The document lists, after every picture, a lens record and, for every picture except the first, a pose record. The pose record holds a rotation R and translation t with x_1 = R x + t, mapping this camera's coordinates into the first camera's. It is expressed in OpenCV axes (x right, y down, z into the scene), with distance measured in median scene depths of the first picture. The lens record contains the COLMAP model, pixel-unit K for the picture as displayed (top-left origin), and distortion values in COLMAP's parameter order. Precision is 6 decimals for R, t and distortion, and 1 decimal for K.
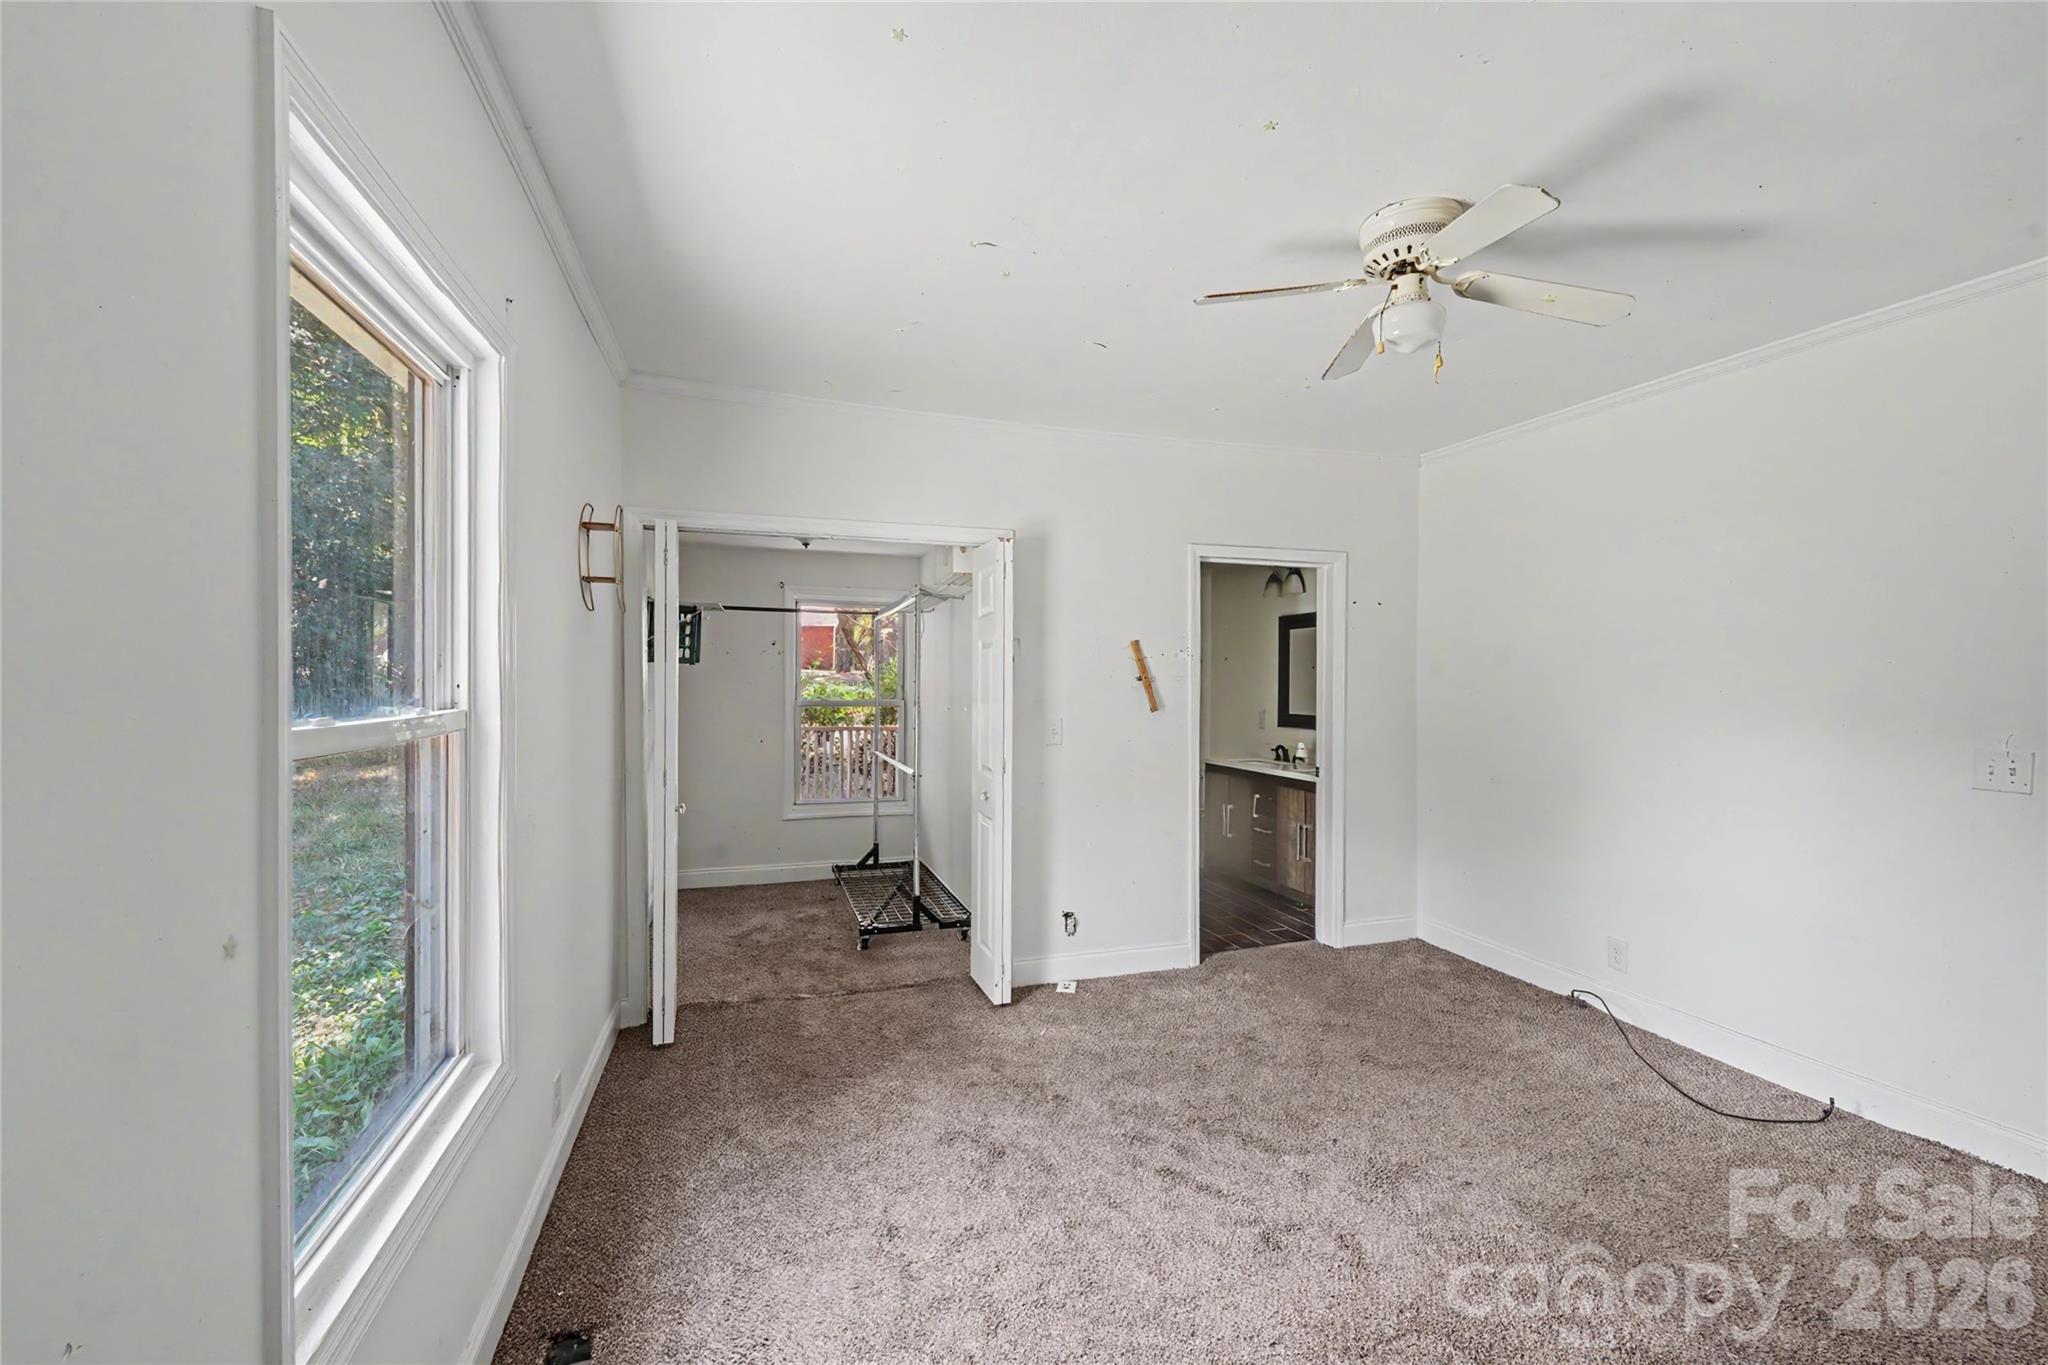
lens RADIAL K [[827.5, 0, 1021.1], [0, 827.5, 687.2], [0, 0, 1]] dist [0.000986, -0.000565]
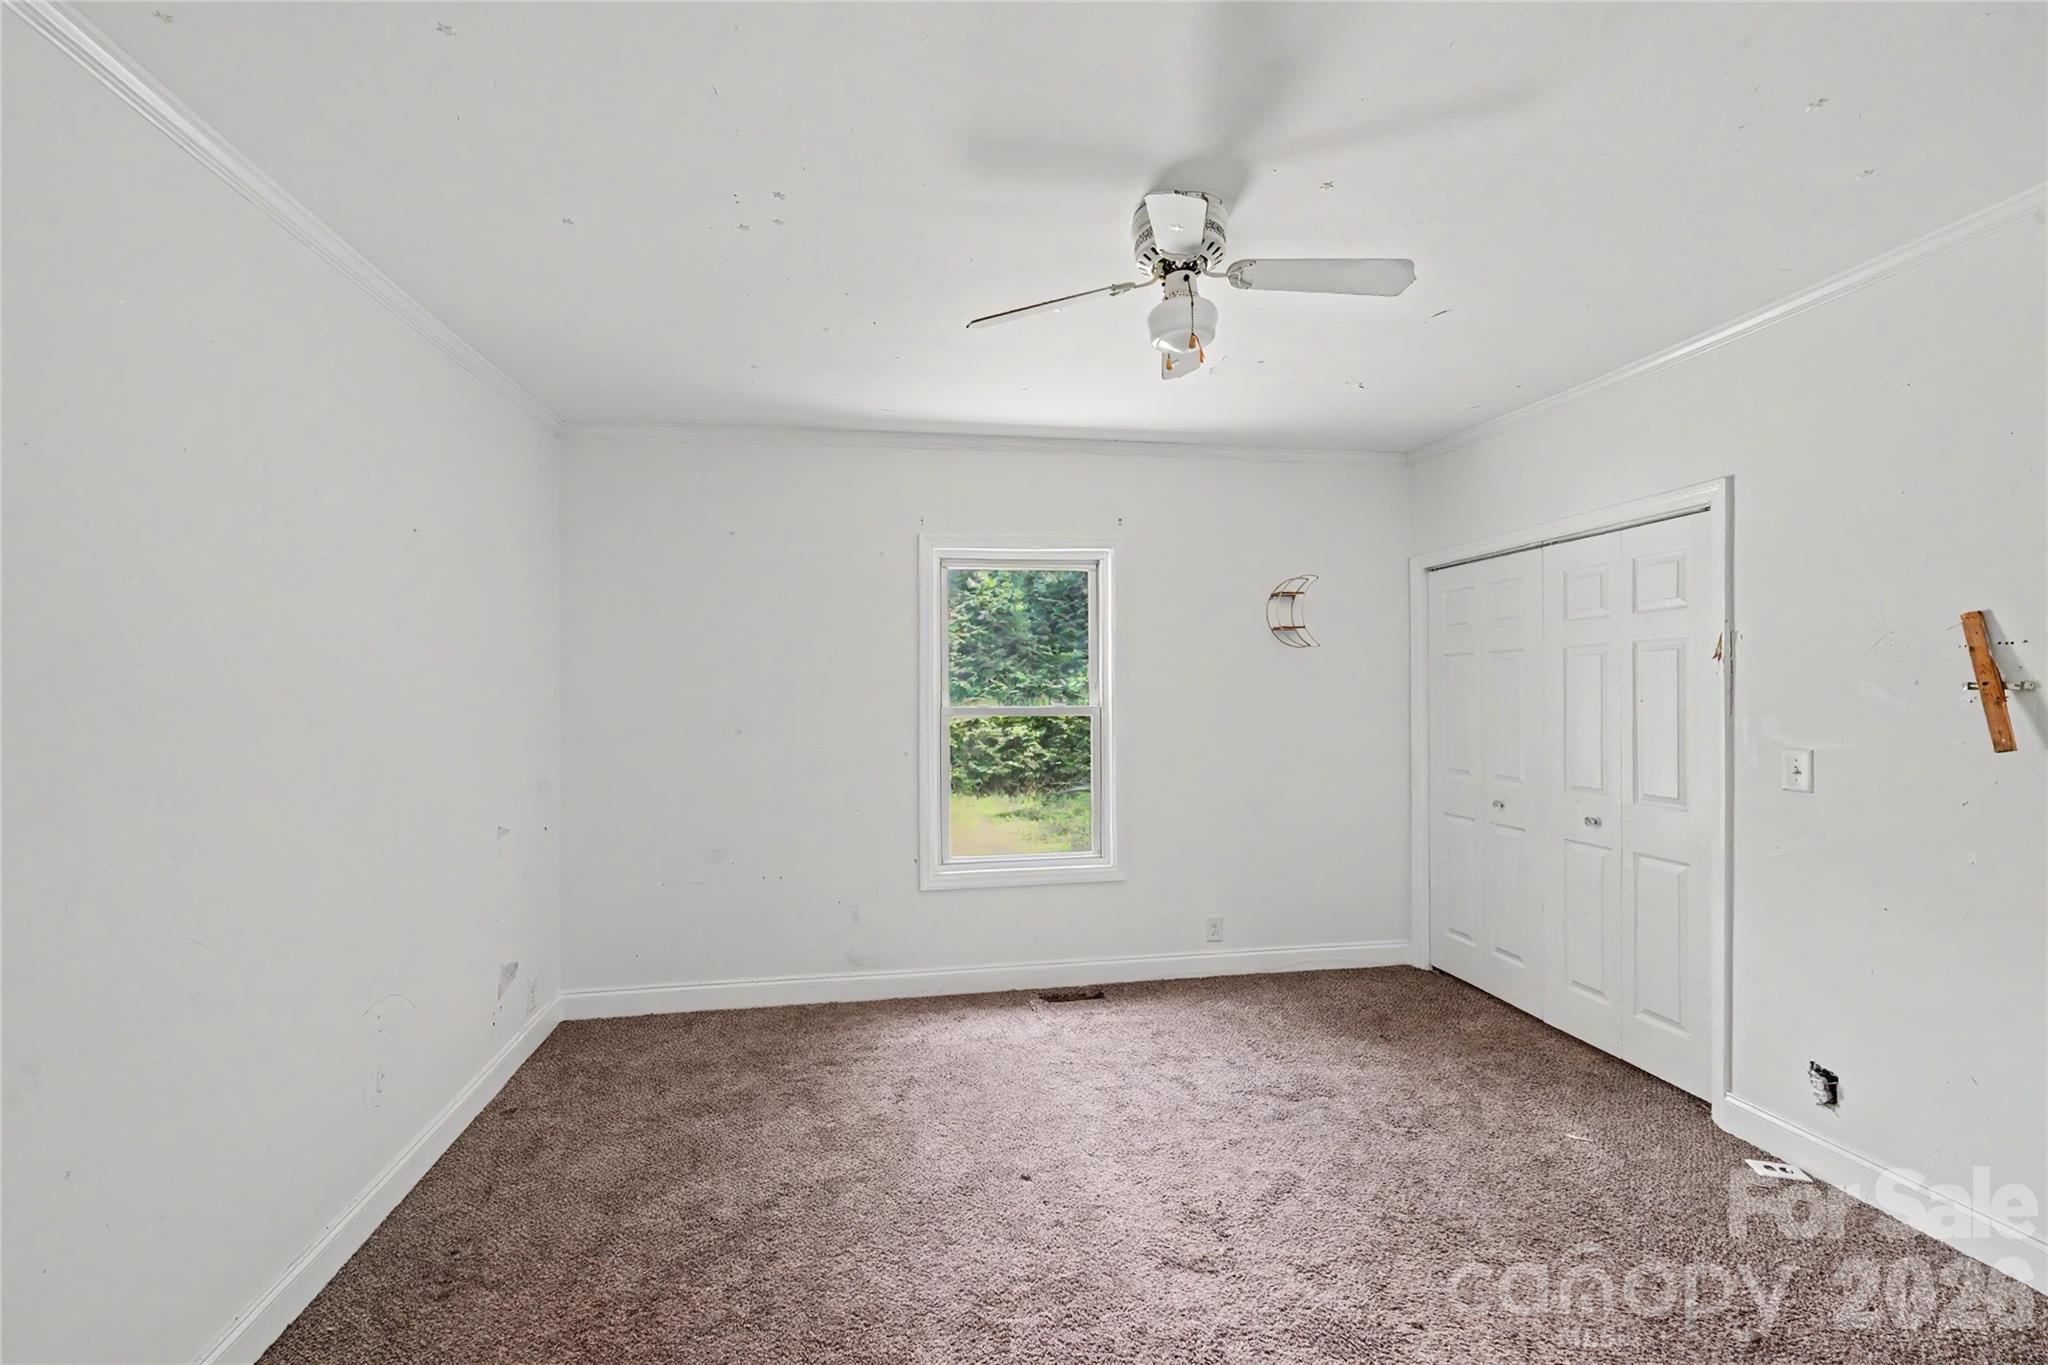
lens RADIAL K [[827.5, 0, 1021.1], [0, 827.5, 687.2], [0, 0, 1]] dist [0.000986, -0.000565]
pose [[-0.146335, -0.015460, -0.989114, 1.095894], [-0.007870, 0.999864, -0.014464, 0.005343], [0.989204, 0.005668, -0.146437, 0.730534]]
